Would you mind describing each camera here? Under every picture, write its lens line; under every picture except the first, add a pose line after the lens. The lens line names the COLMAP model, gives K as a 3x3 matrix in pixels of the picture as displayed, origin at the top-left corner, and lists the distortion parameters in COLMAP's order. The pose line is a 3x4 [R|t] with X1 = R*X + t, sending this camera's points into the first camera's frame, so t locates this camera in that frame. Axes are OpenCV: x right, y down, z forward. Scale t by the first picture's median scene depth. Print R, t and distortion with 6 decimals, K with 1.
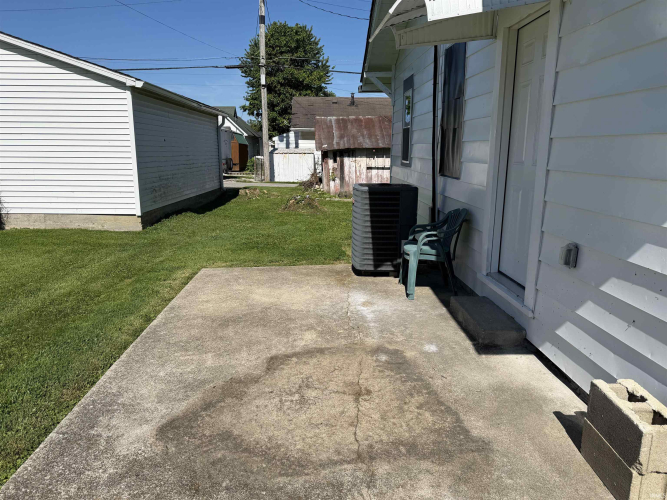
lens RADIAL K [[478.8, 0, 333.5], [0, 478.8, 250.0], [0, 0, 1]] dist [0.093119, -0.133715]
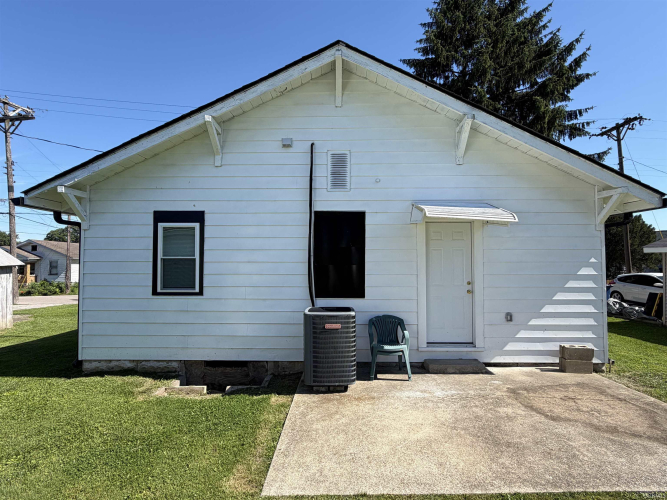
lens RADIAL K [[349.2, 0, 333.5], [0, 349.2, 250.0], [0, 0, 1]] dist [0.001385, -0.000875]
pose [[0.053065, 0.028737, 0.998178, -1.282968], [0.206467, 0.977671, -0.039123, -0.406127], [-0.977014, 0.208166, 0.045946, 1.509074]]
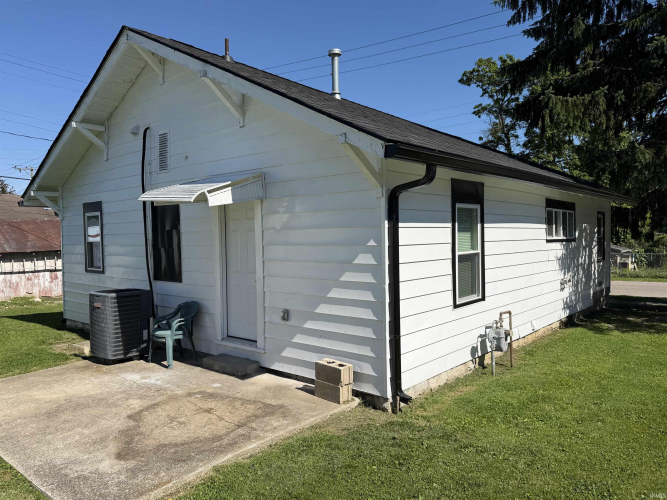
lens RADIAL K [[478.8, 0, 333.5], [0, 478.8, 250.0], [0, 0, 1]] dist [0.093119, -0.133715]
pose [[0.679420, -0.036943, 0.732819, -0.759347], [0.170089, 0.979457, -0.108318, -0.005058], [-0.713764, 0.198238, 0.671746, -0.527379]]
